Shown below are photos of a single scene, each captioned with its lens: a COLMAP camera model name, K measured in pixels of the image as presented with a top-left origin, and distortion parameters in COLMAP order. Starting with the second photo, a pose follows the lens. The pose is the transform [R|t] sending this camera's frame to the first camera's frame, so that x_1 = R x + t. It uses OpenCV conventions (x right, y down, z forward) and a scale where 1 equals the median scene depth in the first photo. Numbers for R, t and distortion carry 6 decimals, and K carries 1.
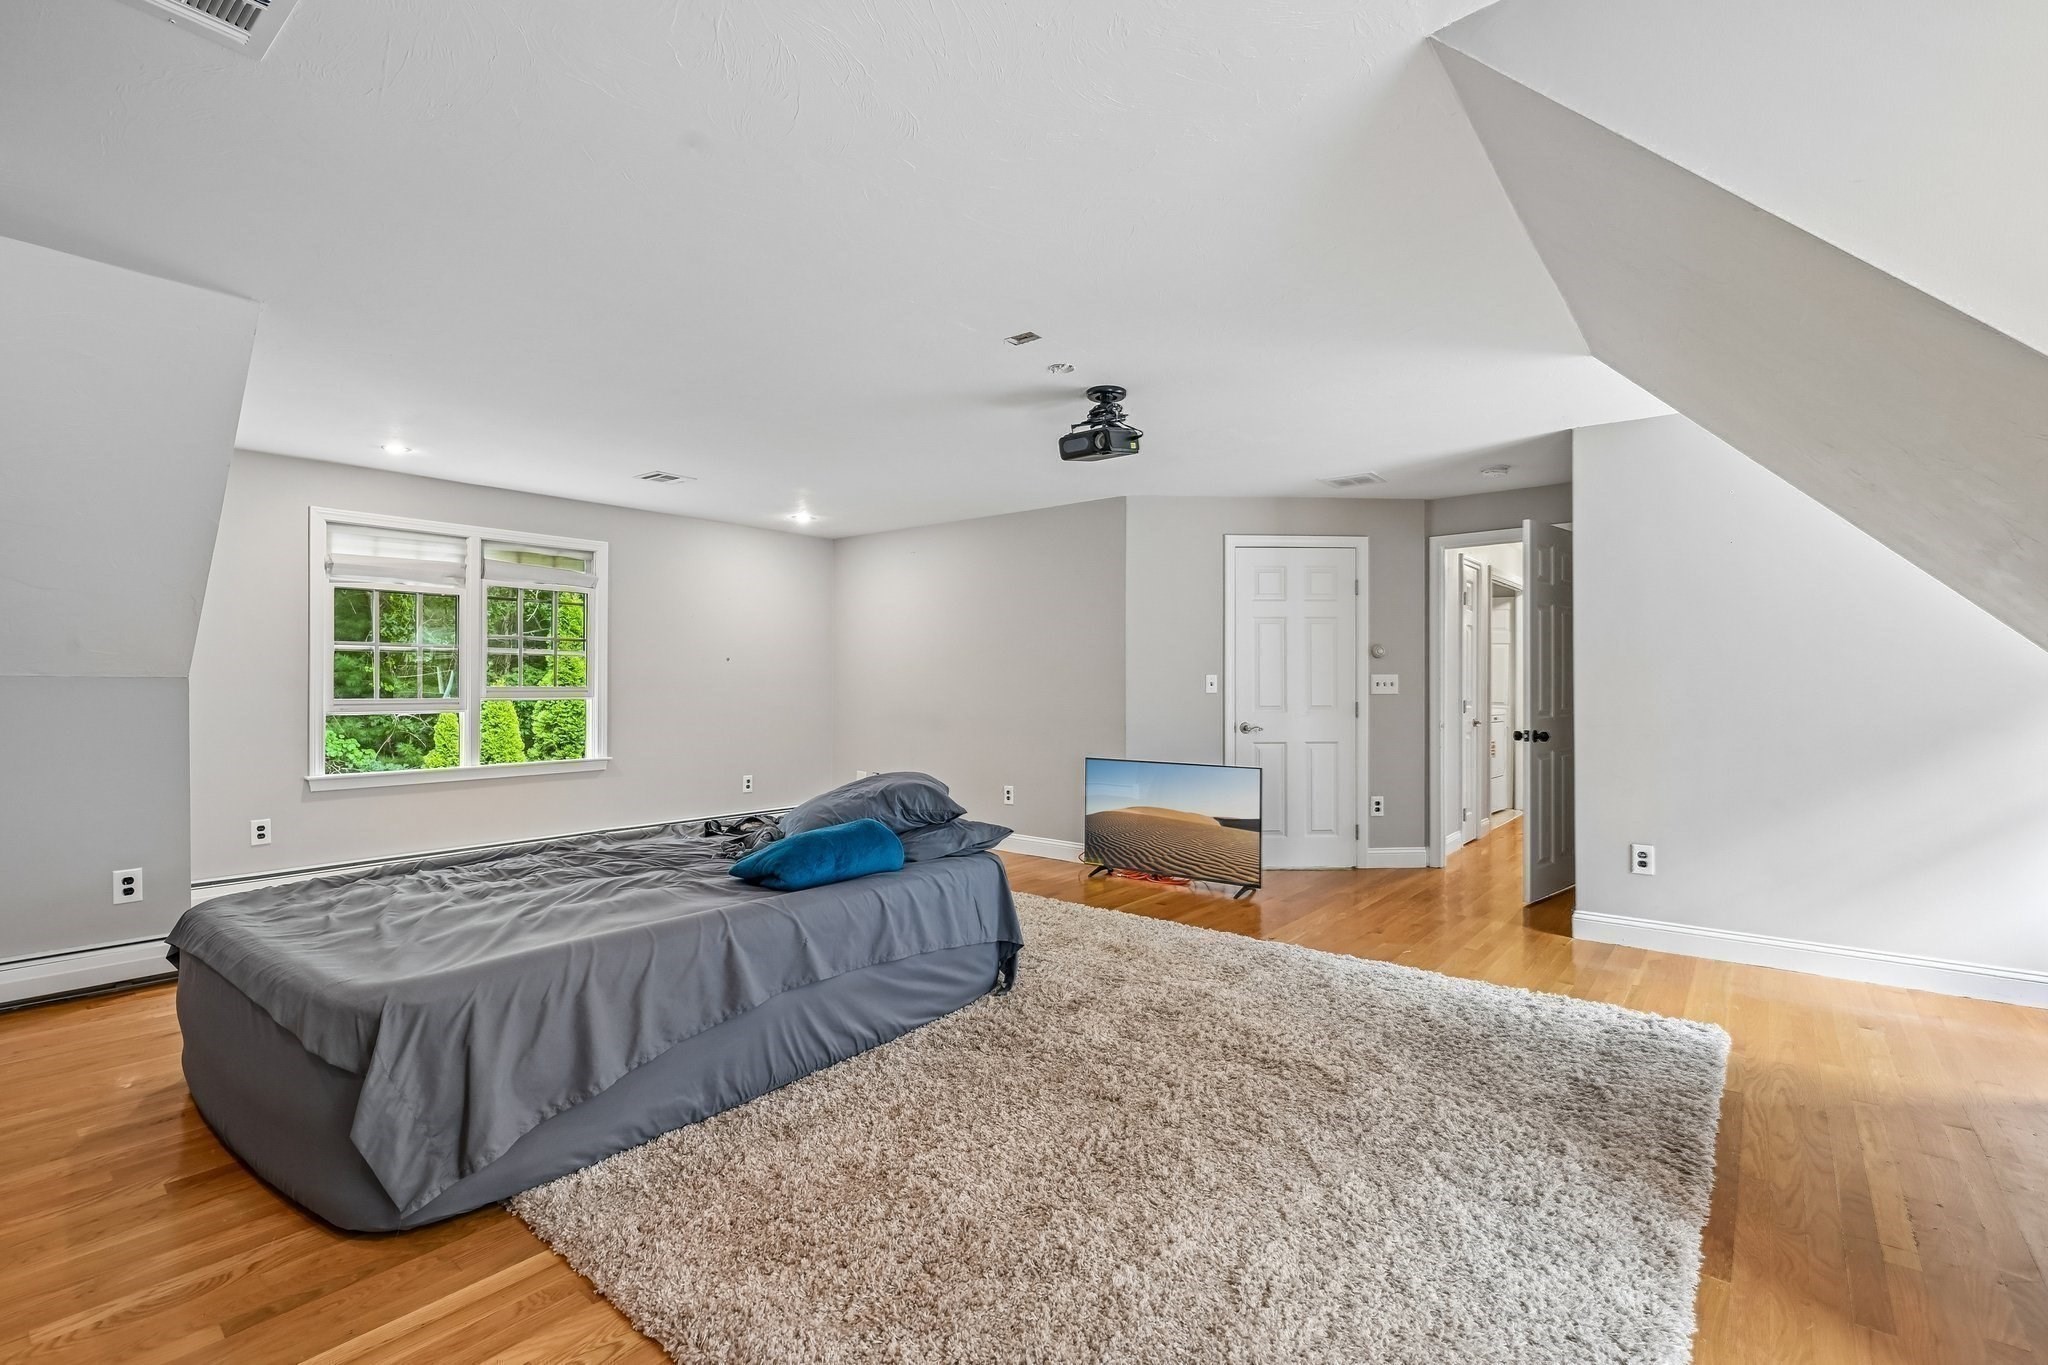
lens RADIAL K [[925.6, 0, 1024.0], [0, 925.6, 682.5], [0, 0, 1]] dist [-0.000509, -0.000014]
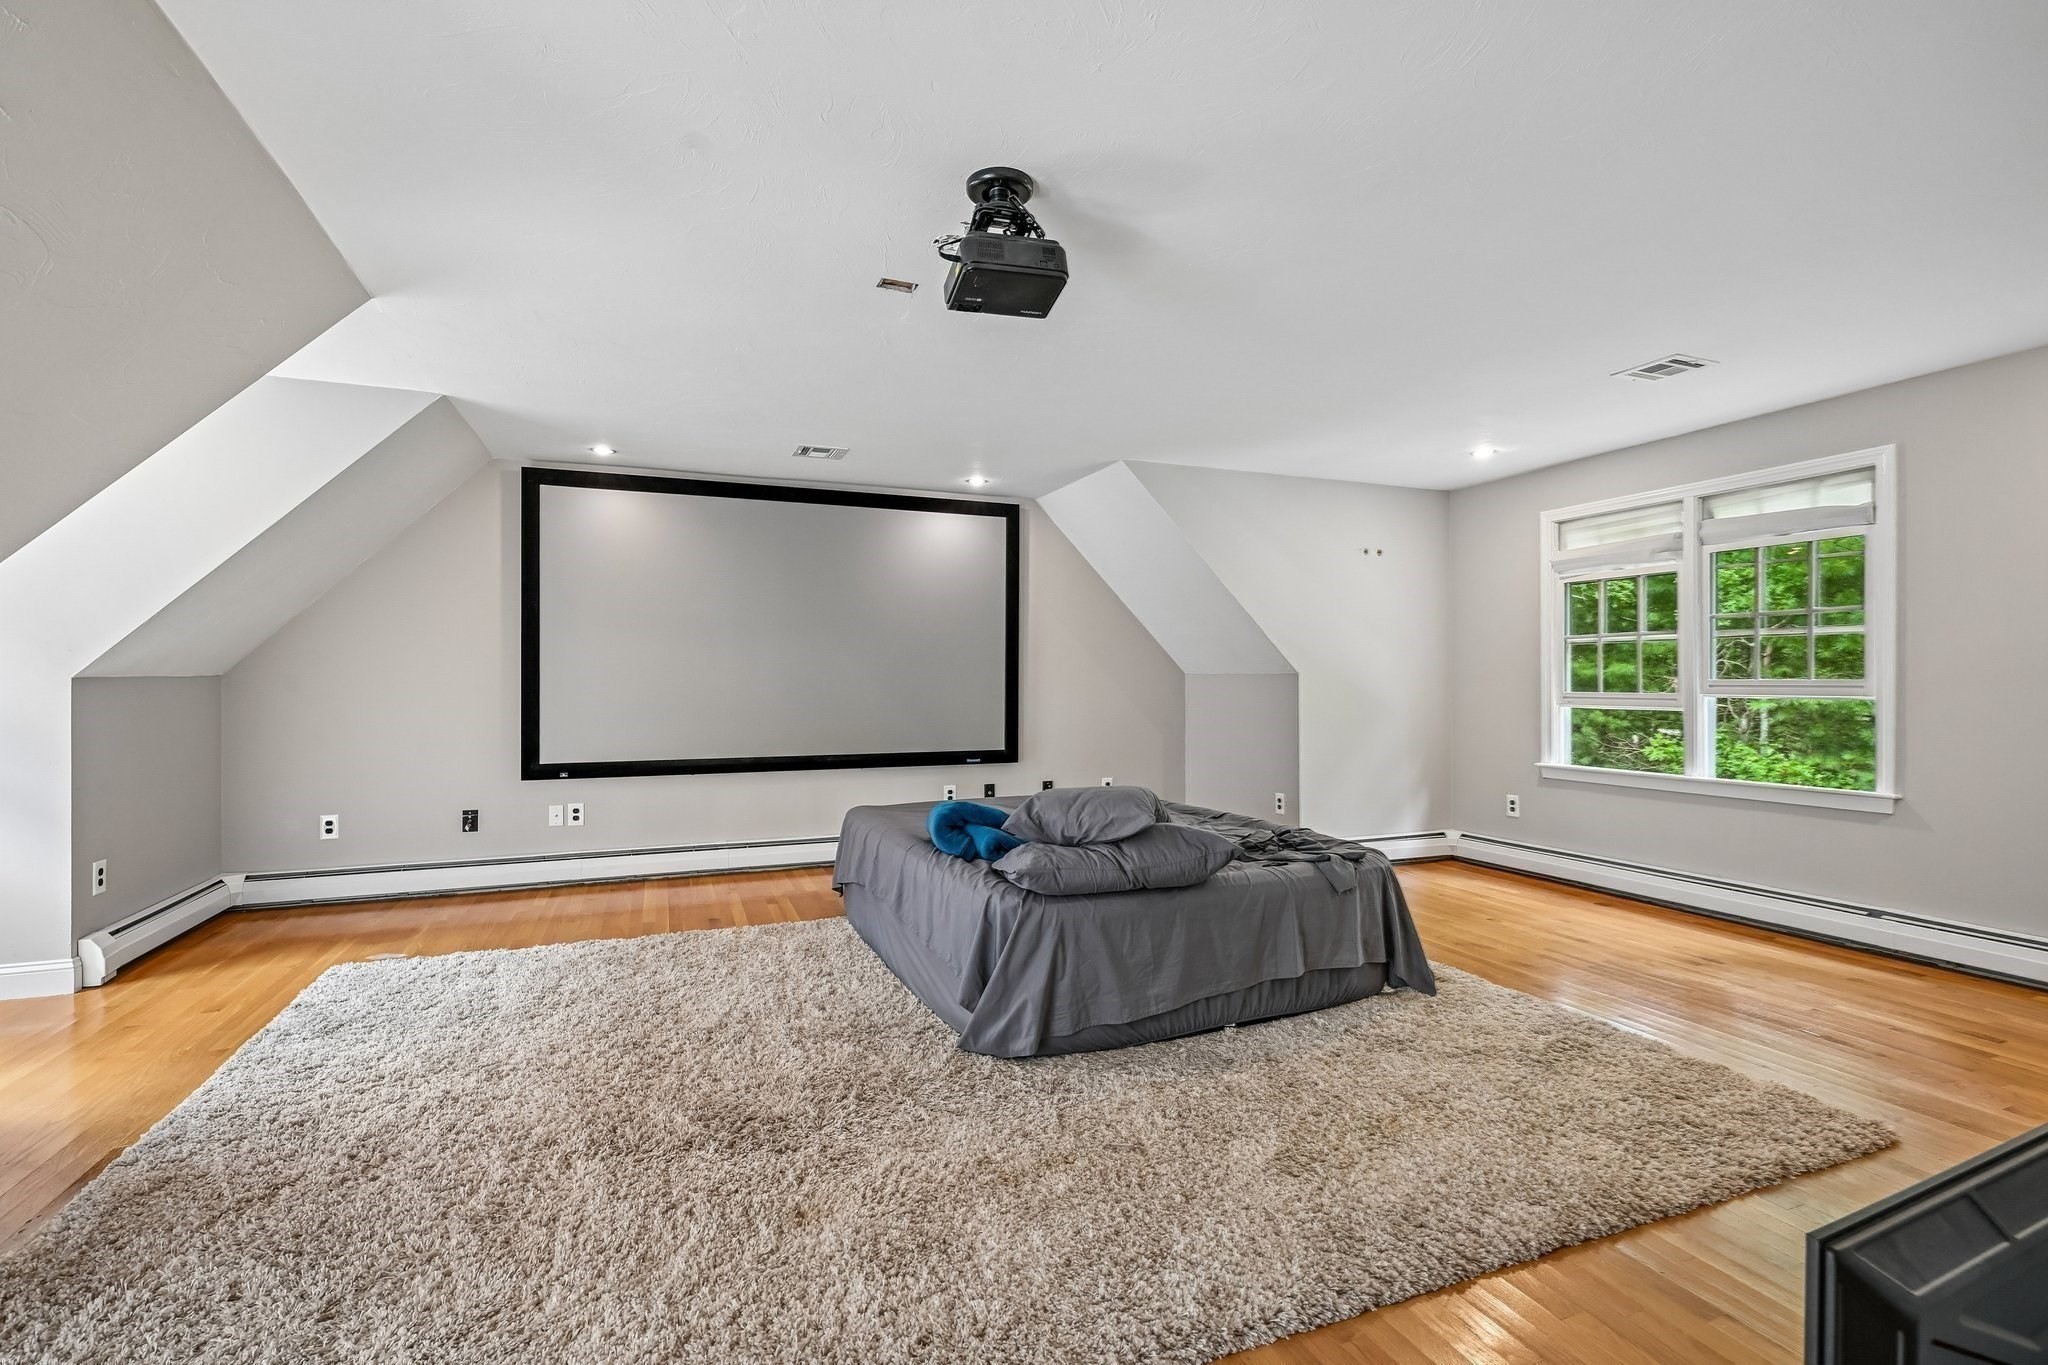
lens RADIAL K [[925.6, 0, 1024.0], [0, 925.6, 682.5], [0, 0, 1]] dist [-0.000509, -0.000014]
pose [[-0.493269, 0.003529, -0.869870, 0.420051], [0.002633, 0.999993, 0.002565, 0.002888], [0.869873, -0.001025, -0.493275, 0.919348]]
